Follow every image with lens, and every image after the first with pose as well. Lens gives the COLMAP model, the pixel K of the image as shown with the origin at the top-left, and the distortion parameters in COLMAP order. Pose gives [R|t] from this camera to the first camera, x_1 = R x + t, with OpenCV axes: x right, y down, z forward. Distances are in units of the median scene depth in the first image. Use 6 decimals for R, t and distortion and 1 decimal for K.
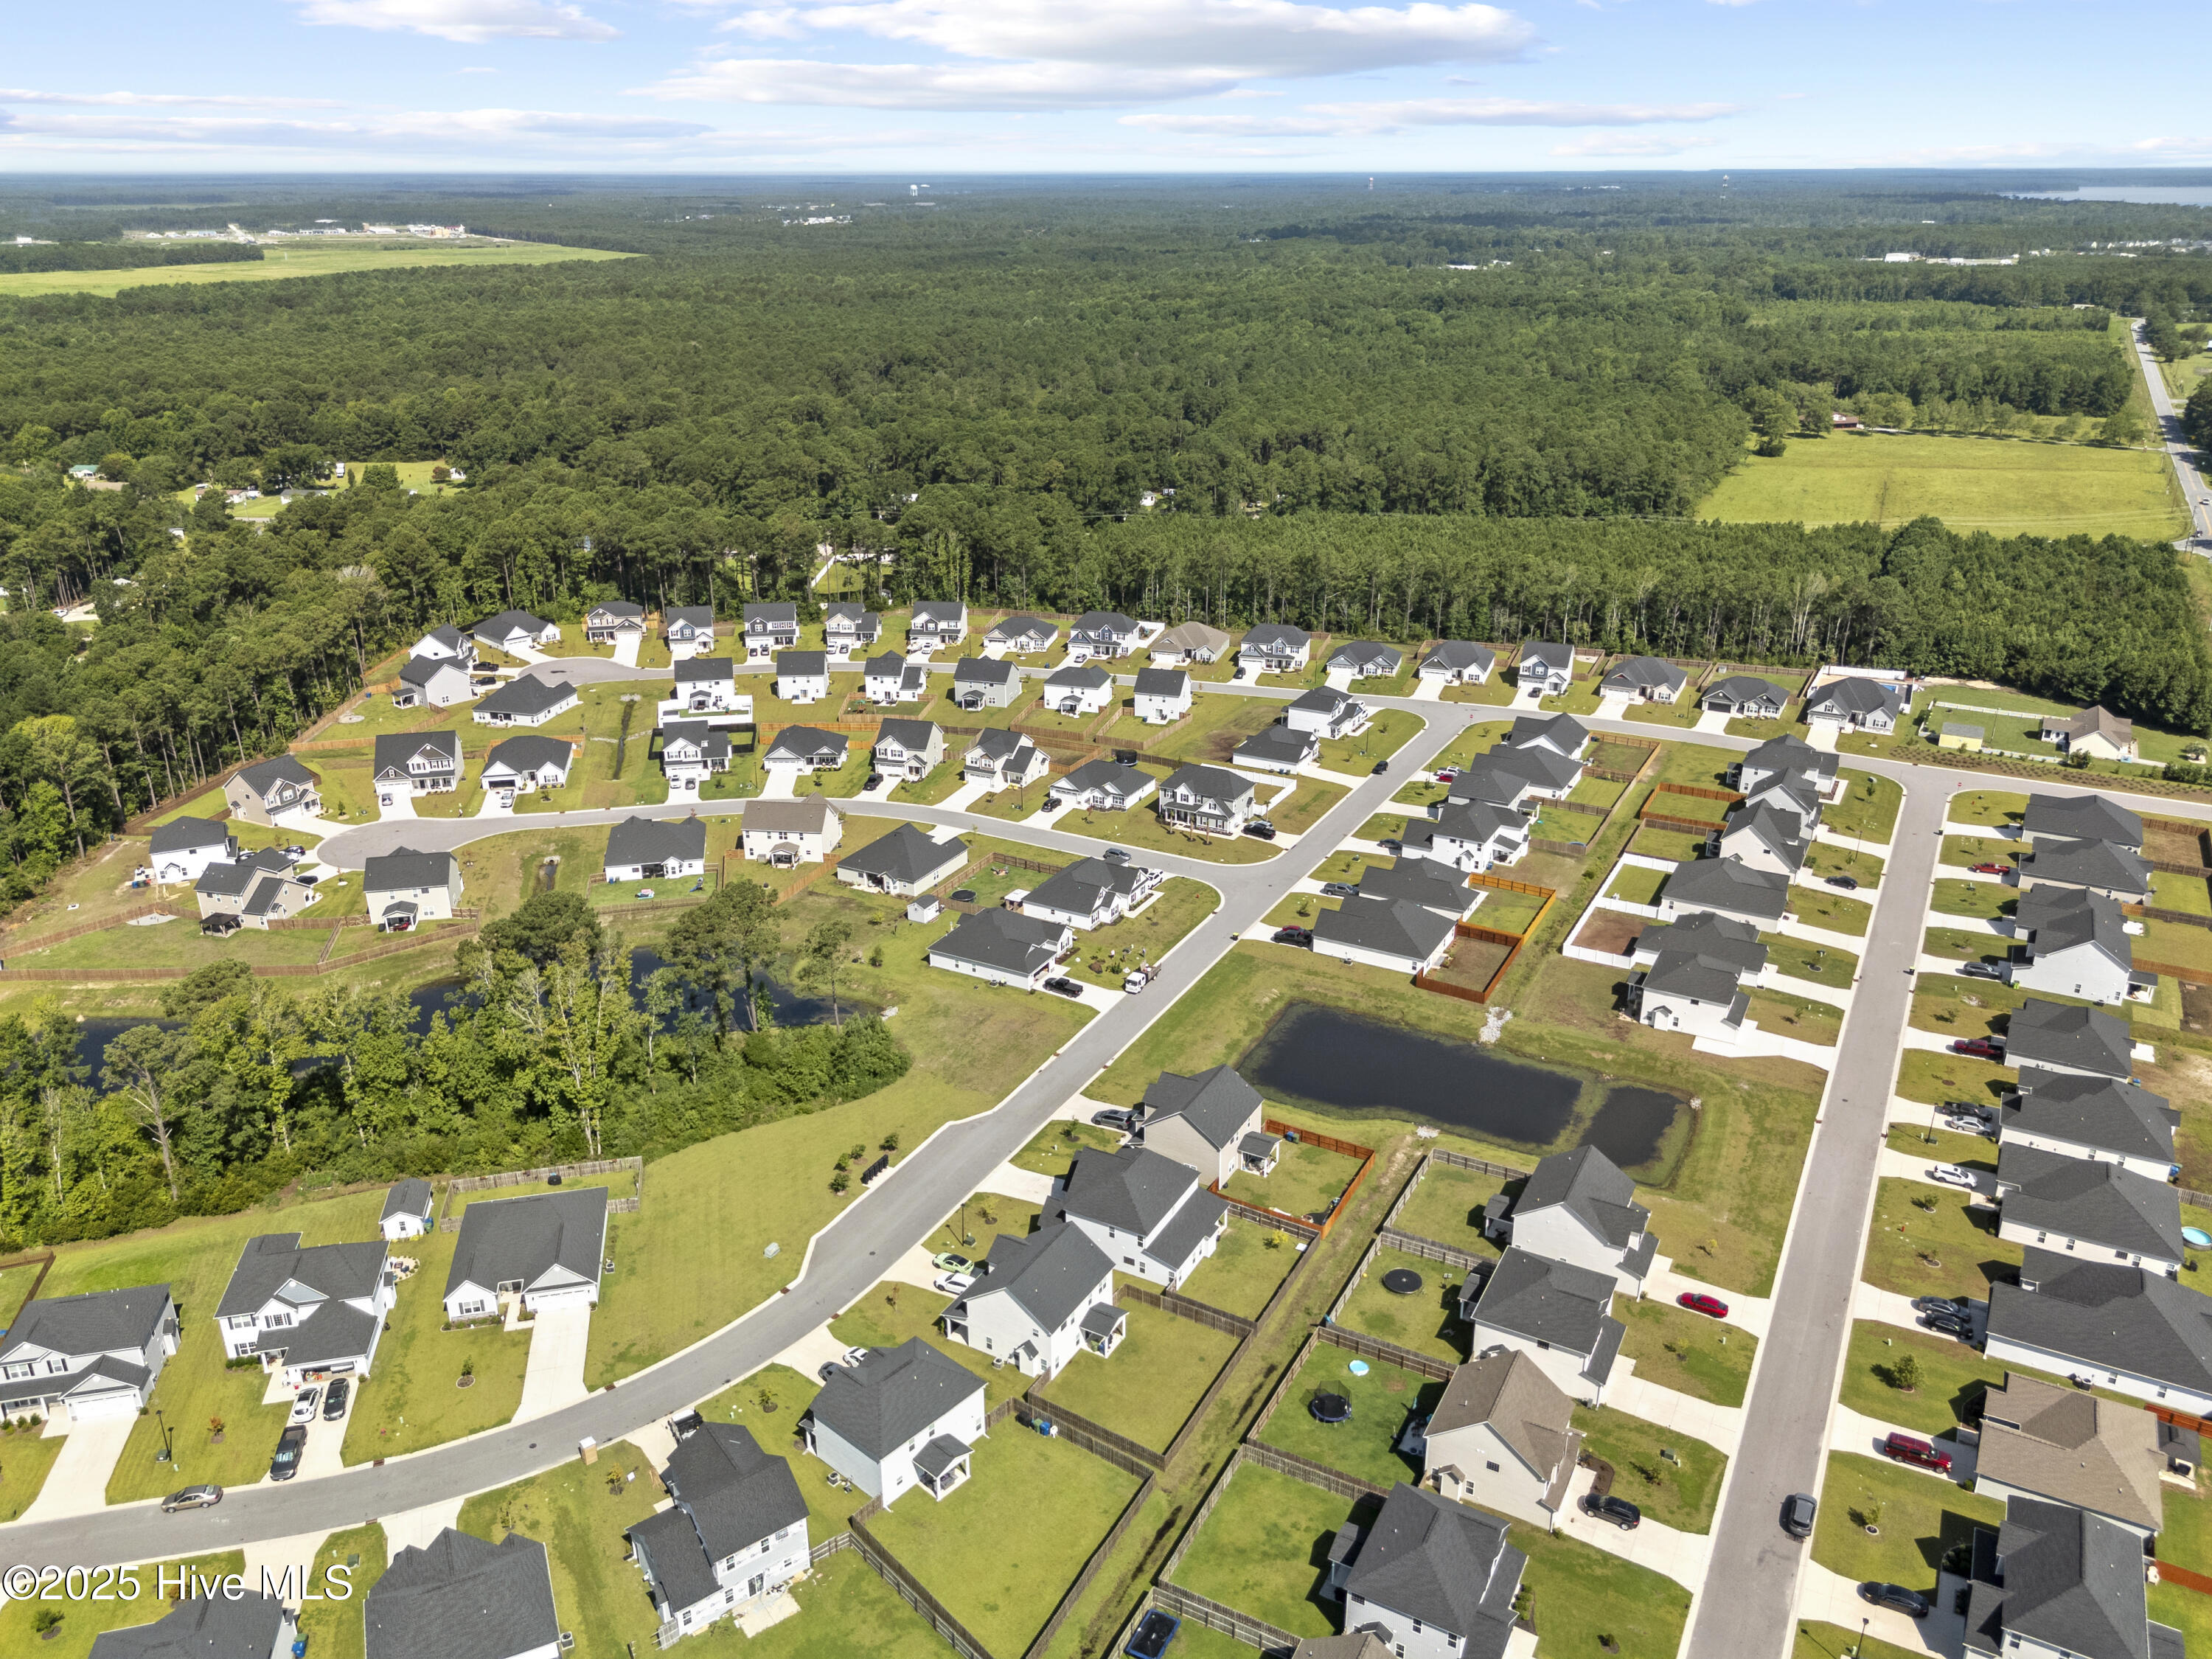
lens RADIAL K [[1631.8, 0, 1113.0], [0, 1631.8, 827.8], [0, 0, 1]] dist [0.076576, -0.086452]
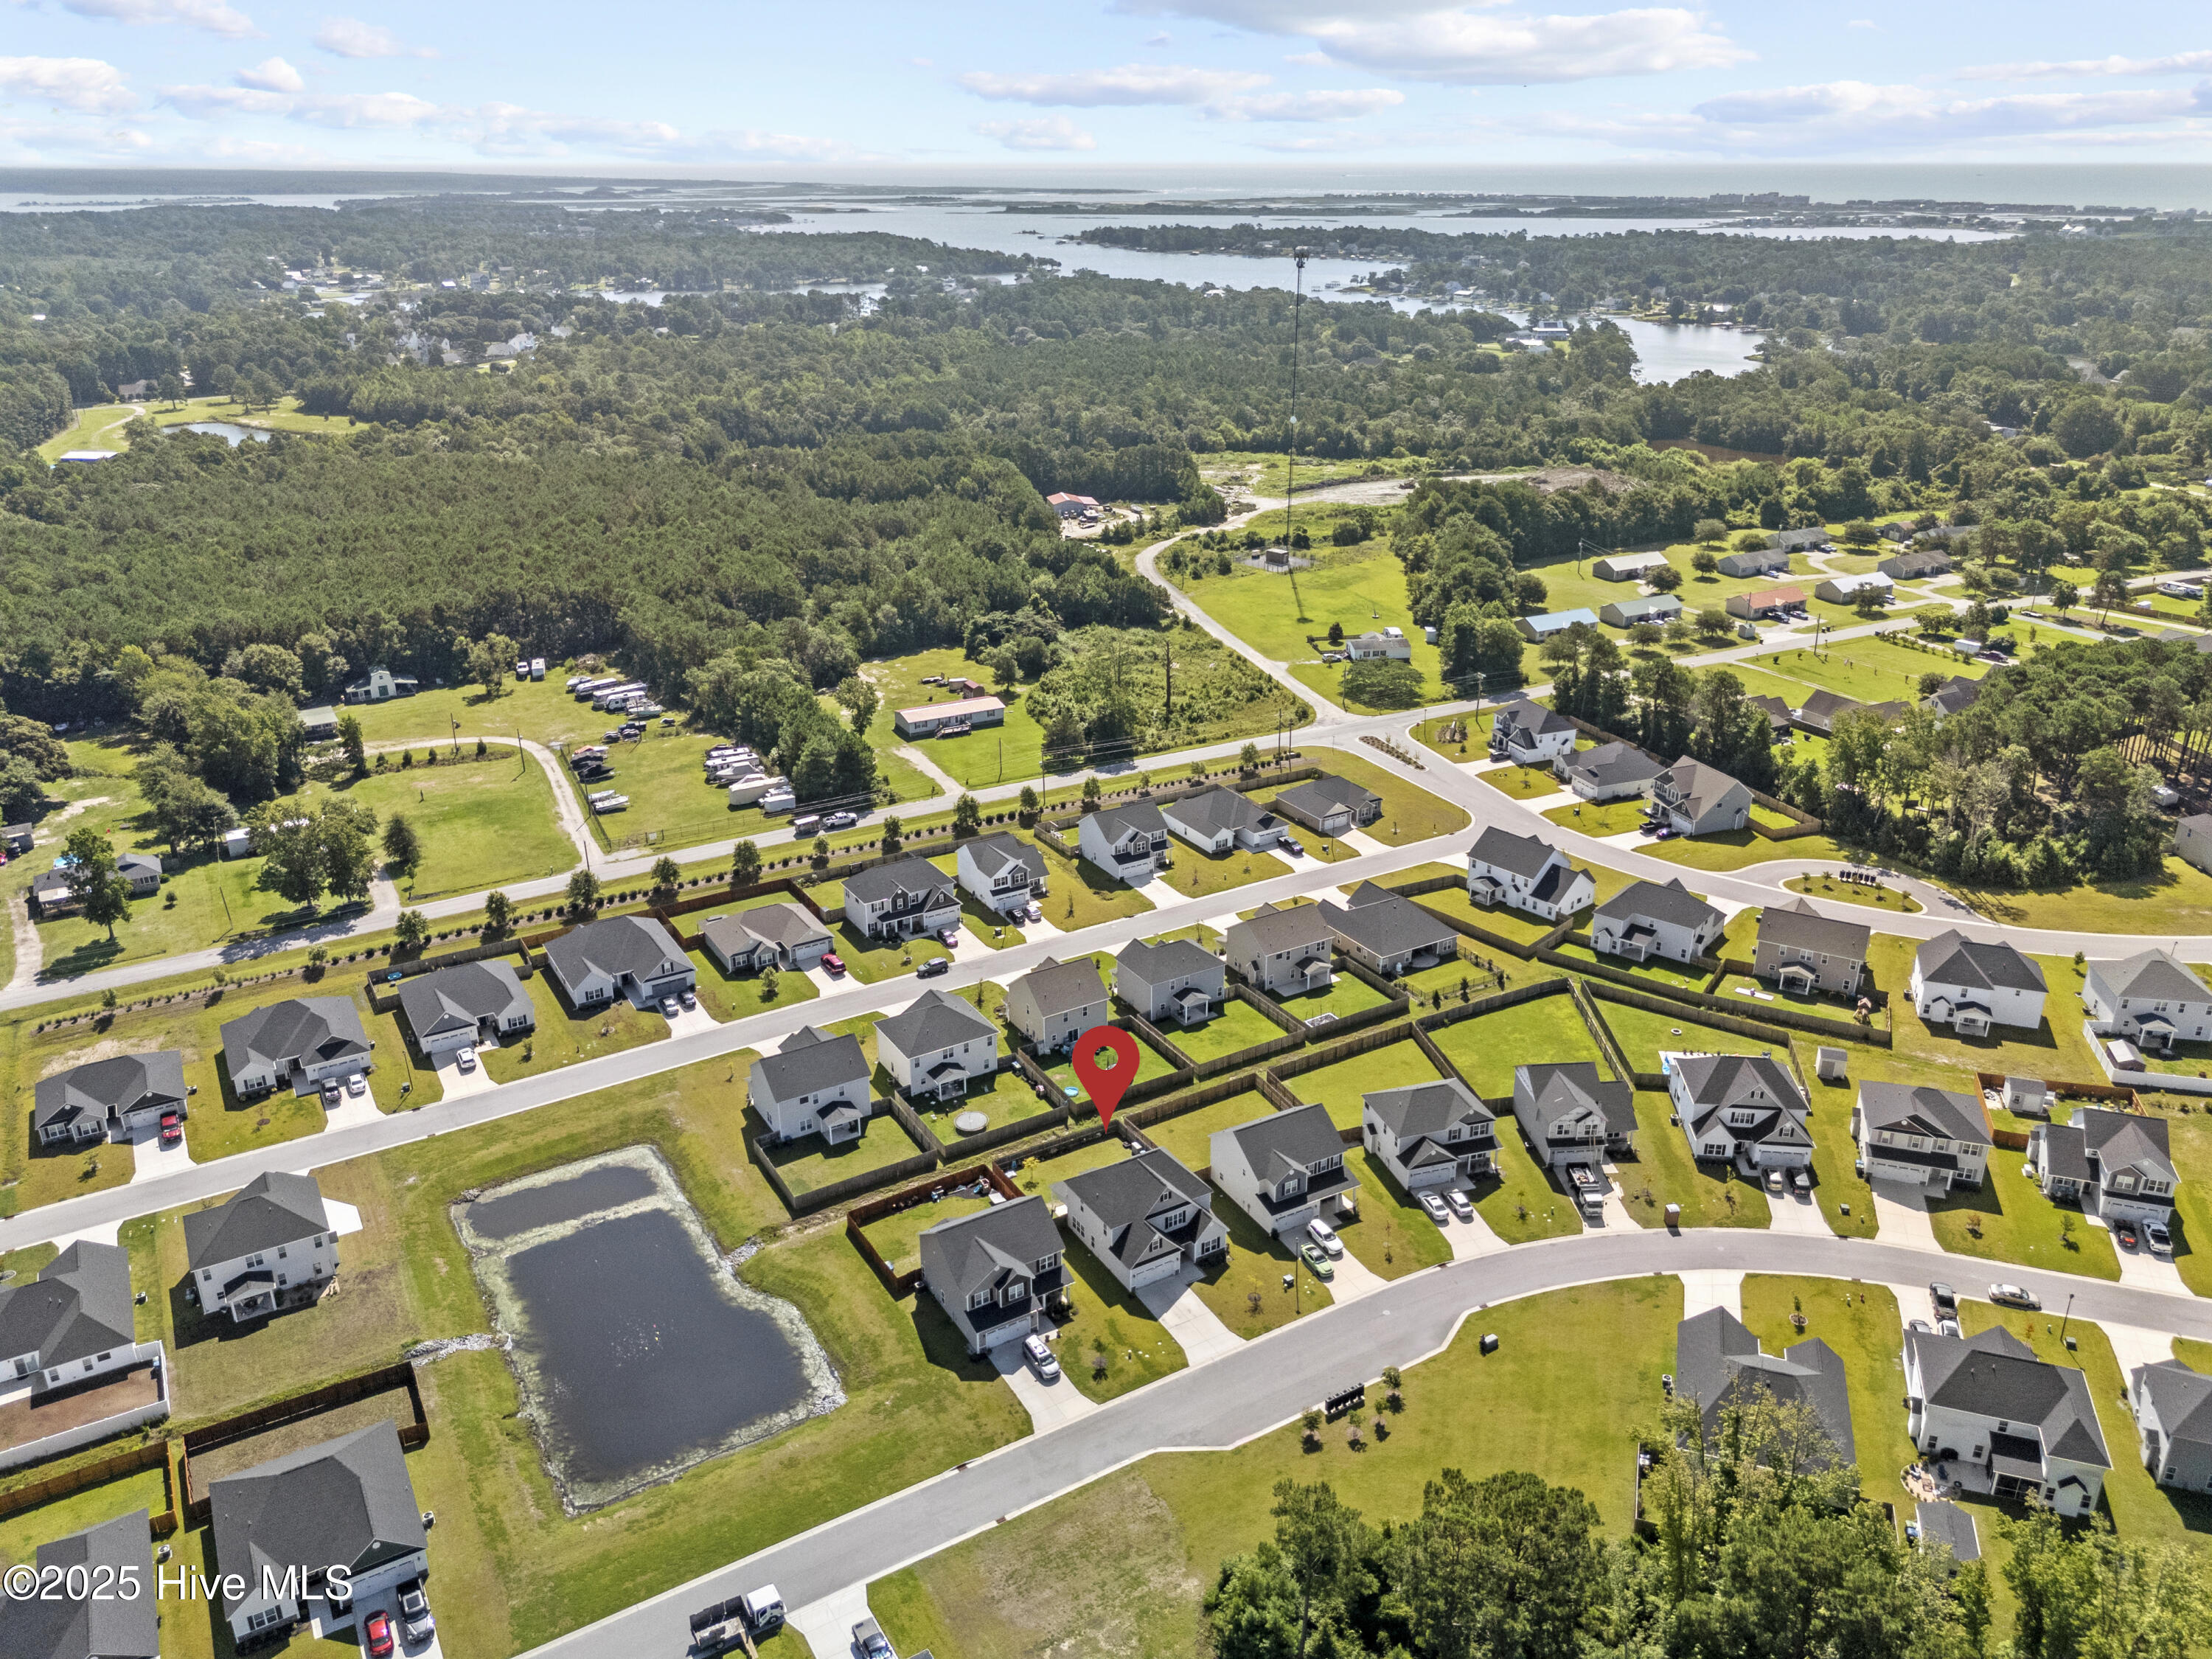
lens RADIAL K [[1609.1, 0, 1106.0], [0, 1609.1, 829.5], [0, 0, 1]] dist [0.043392, 0.000296]
pose [[-0.859555, -0.190647, 0.474151, -0.232414], [0.196150, 0.733670, 0.650580, -0.342545], [-0.471901, 0.652214, -0.593234, 0.850262]]
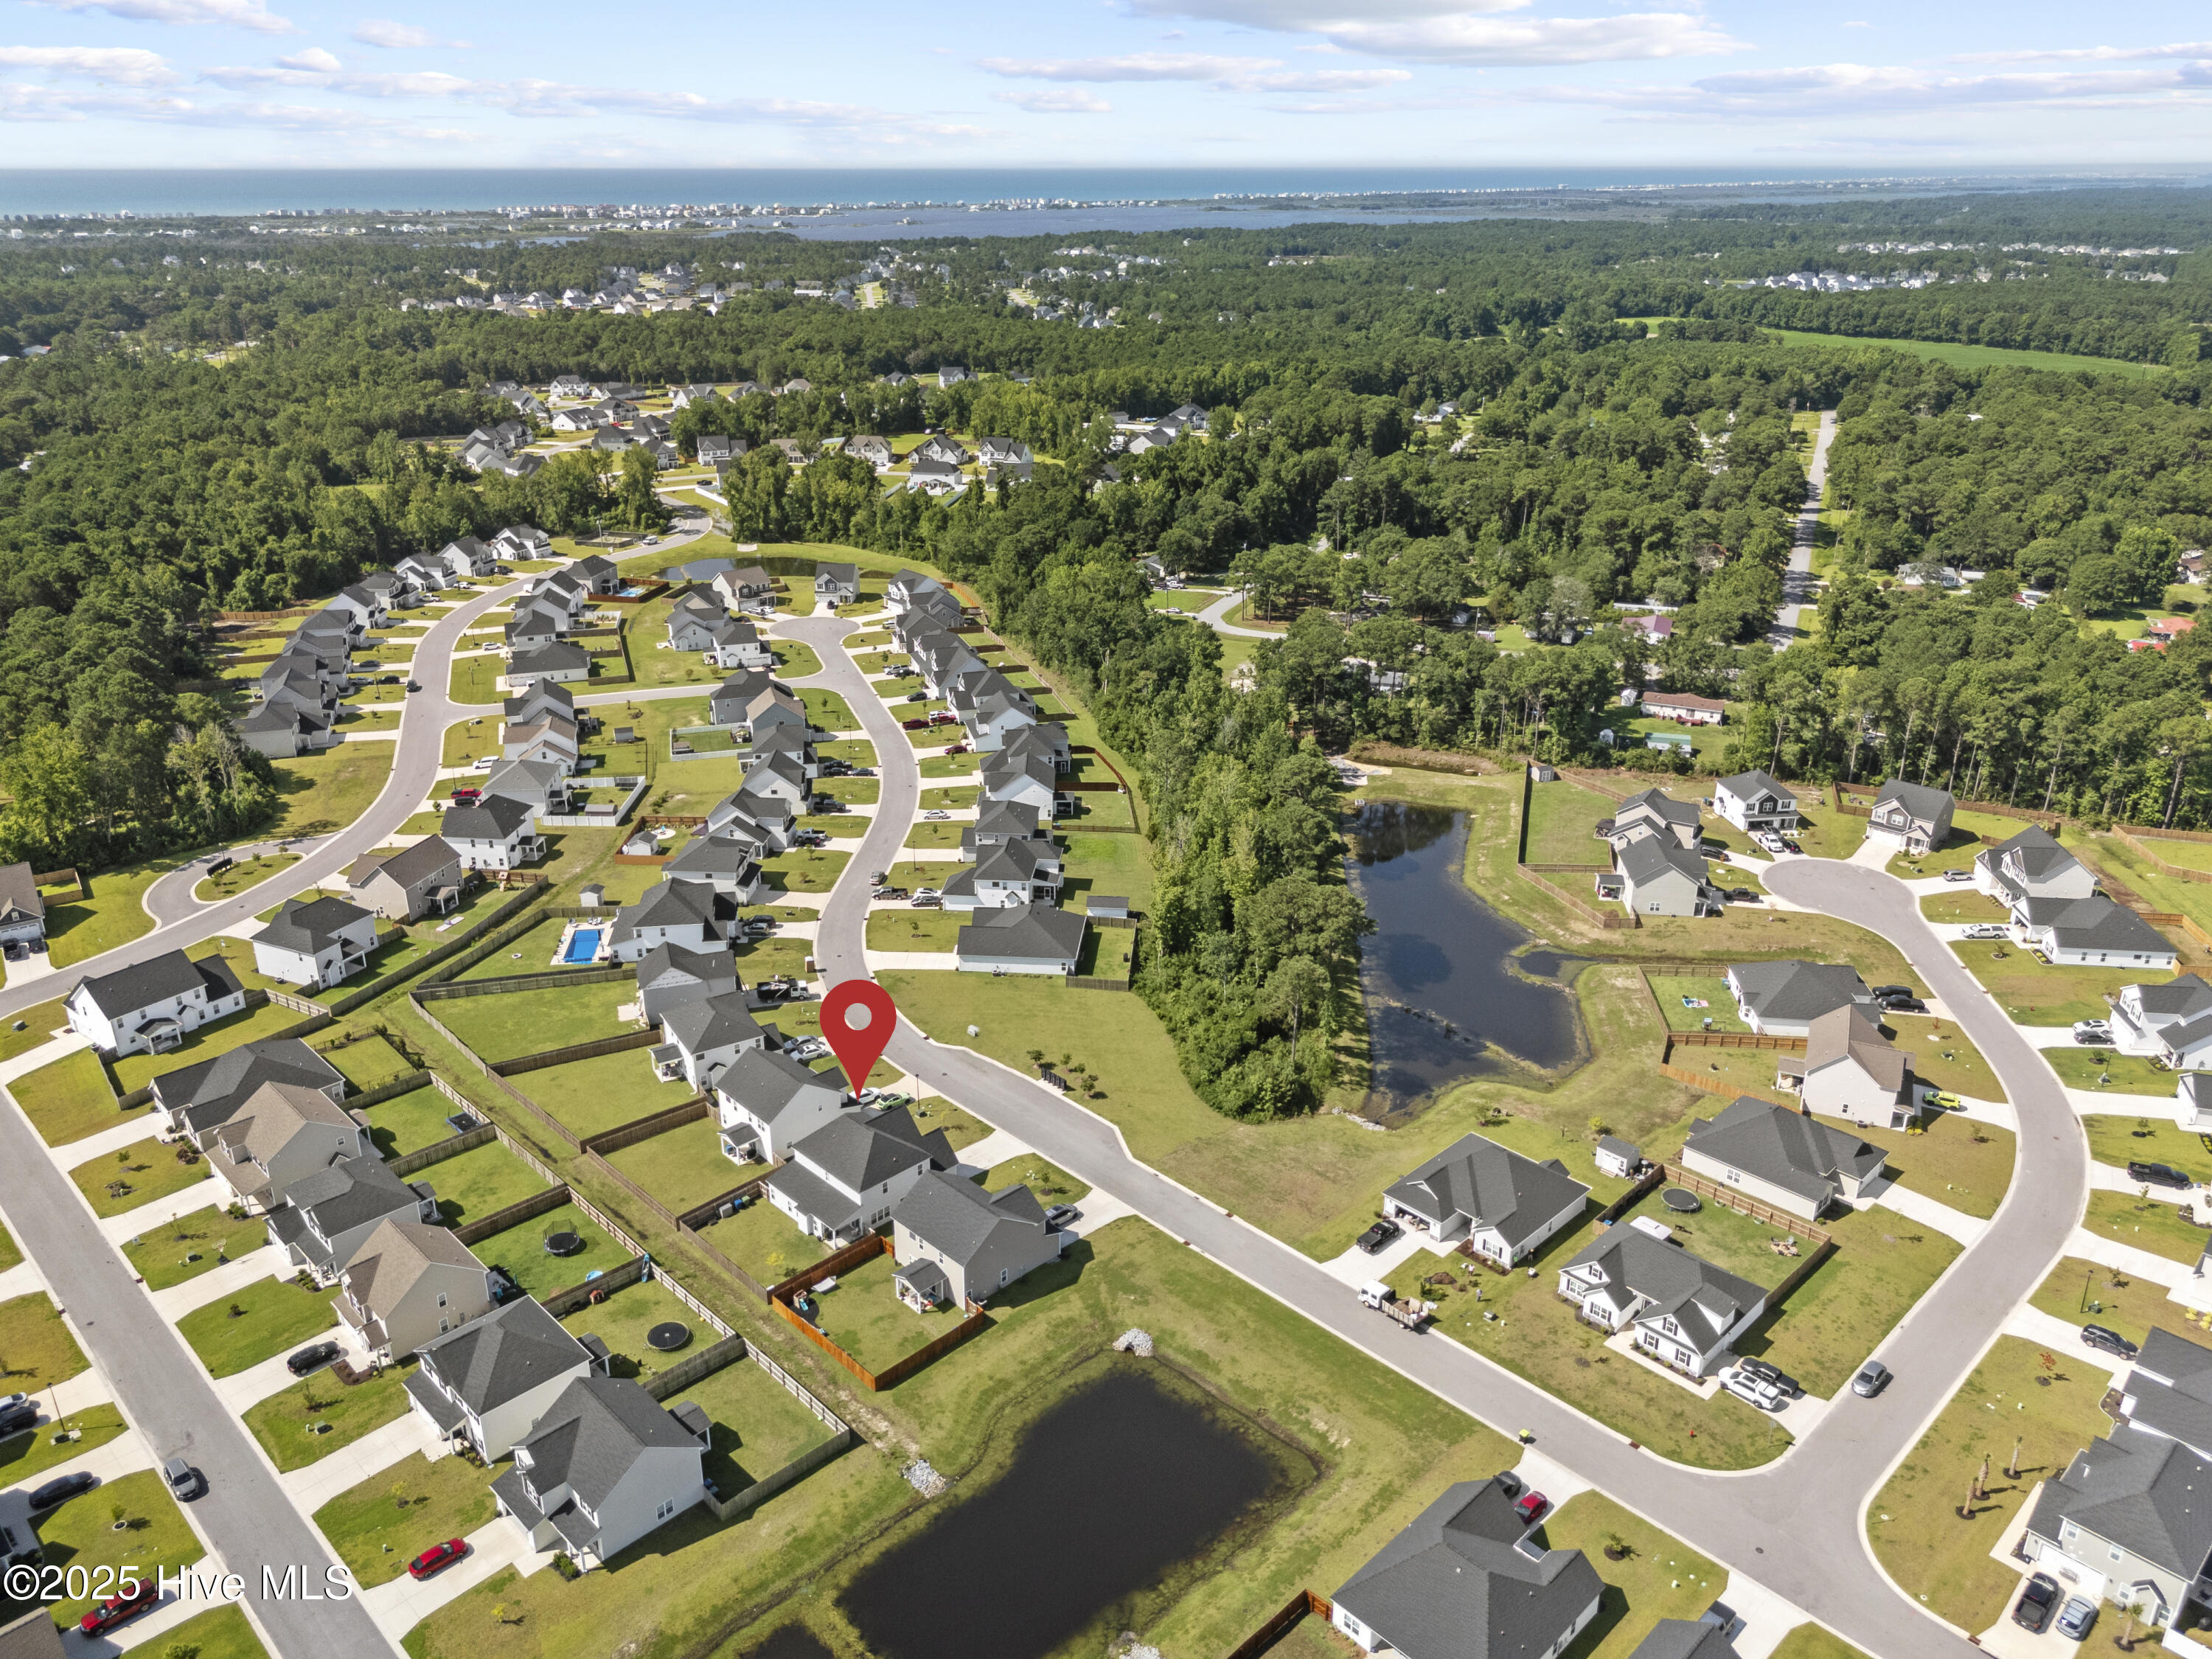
lens RADIAL K [[1631.8, 0, 1113.0], [0, 1631.8, 827.8], [0, 0, 1]] dist [0.076576, -0.086452]
pose [[-0.295989, 0.360006, -0.884752, 0.477620], [-0.358801, 0.816521, 0.452277, -0.279497], [0.885241, 0.451319, -0.112511, 0.683030]]
